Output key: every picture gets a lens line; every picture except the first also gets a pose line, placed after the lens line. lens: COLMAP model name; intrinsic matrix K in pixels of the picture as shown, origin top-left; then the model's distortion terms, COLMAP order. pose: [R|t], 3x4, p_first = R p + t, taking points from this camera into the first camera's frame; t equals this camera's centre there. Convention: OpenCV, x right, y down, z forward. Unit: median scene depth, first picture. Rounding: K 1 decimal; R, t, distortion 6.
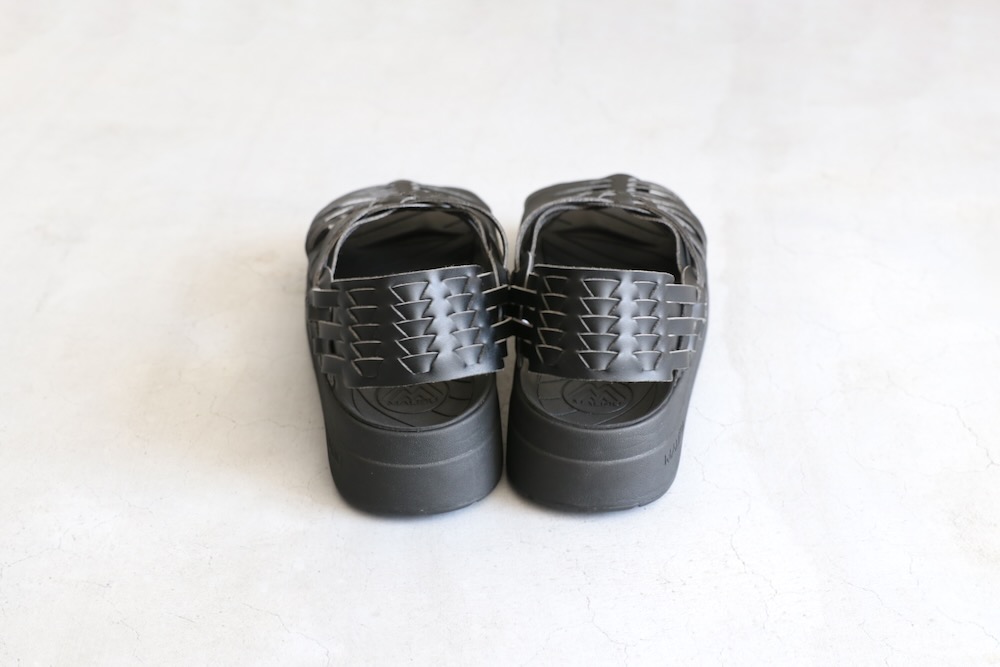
lens RADIAL K [[1648.7, 0, 501.3], [0, 1648.7, 334.5], [0, 0, 1]] dist [-0.027134, 0.000000]
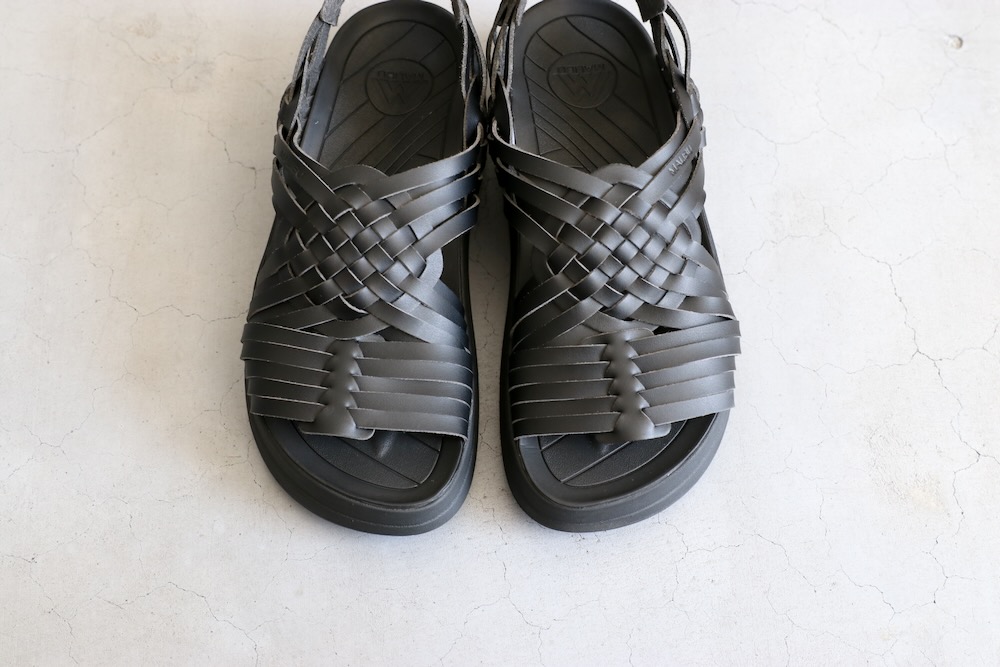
lens RADIAL K [[1648.7, 0, 491.9], [0, 1648.7, 333.5], [0, 0, 1]] dist [-0.027134, 0.000000]
pose [[0.999327, -0.028180, 0.023469, 0.023698], [0.011547, 0.849174, 0.527987, -0.486310], [-0.034808, -0.527361, 0.848928, 0.195316]]
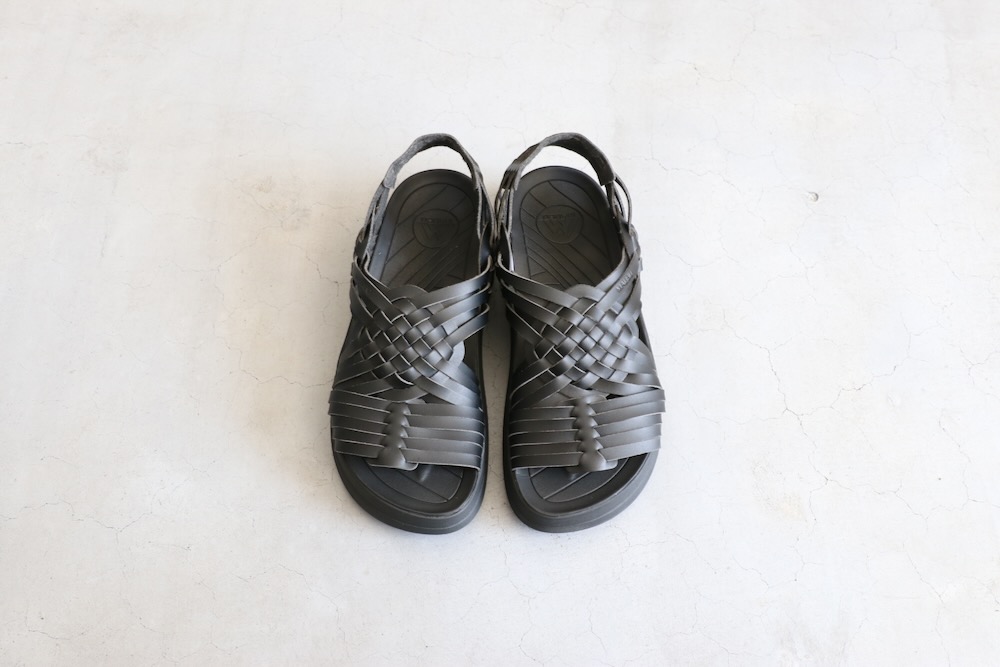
lens RADIAL K [[1232.9, 0, 485.4], [0, 1232.9, 311.2], [0, 0, 1]] dist [-0.106294, 0.000000]
pose [[0.999663, -0.024183, 0.009438, 0.027920], [0.016564, 0.874134, 0.485402, -0.562913], [-0.019988, -0.485082, 0.874240, 0.115496]]
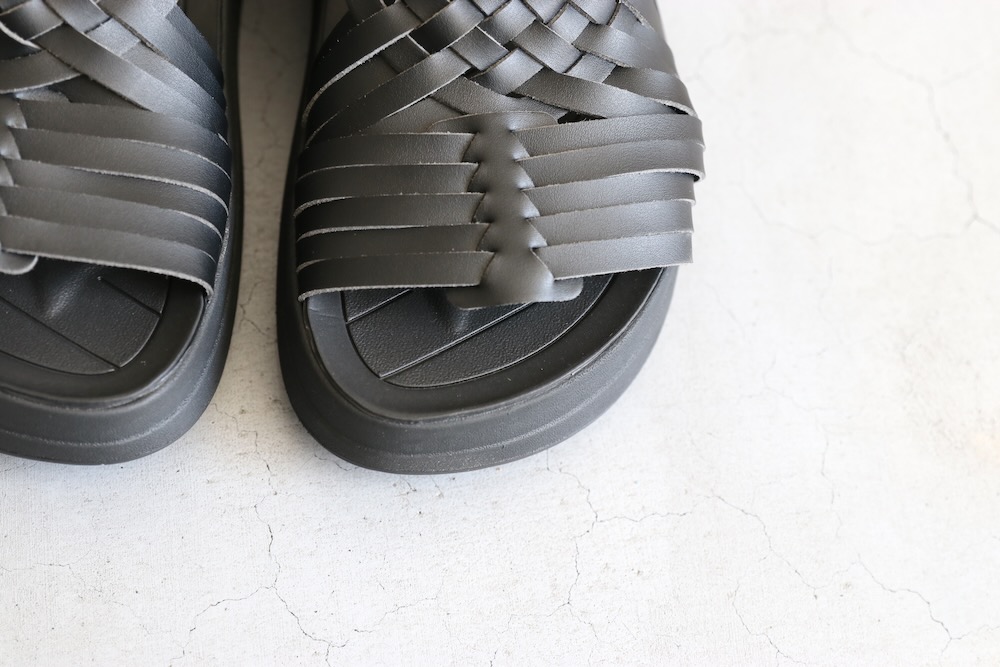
lens RADIAL K [[1774.4, 0, 502.9], [0, 1774.4, 331.4], [0, 0, 1]] dist [-0.024061, 0.000000]
pose [[0.990659, 0.023927, 0.134246, 0.046408], [-0.086825, 0.869806, 0.485694, -0.197060], [-0.105147, -0.492813, 0.863759, 0.475853]]
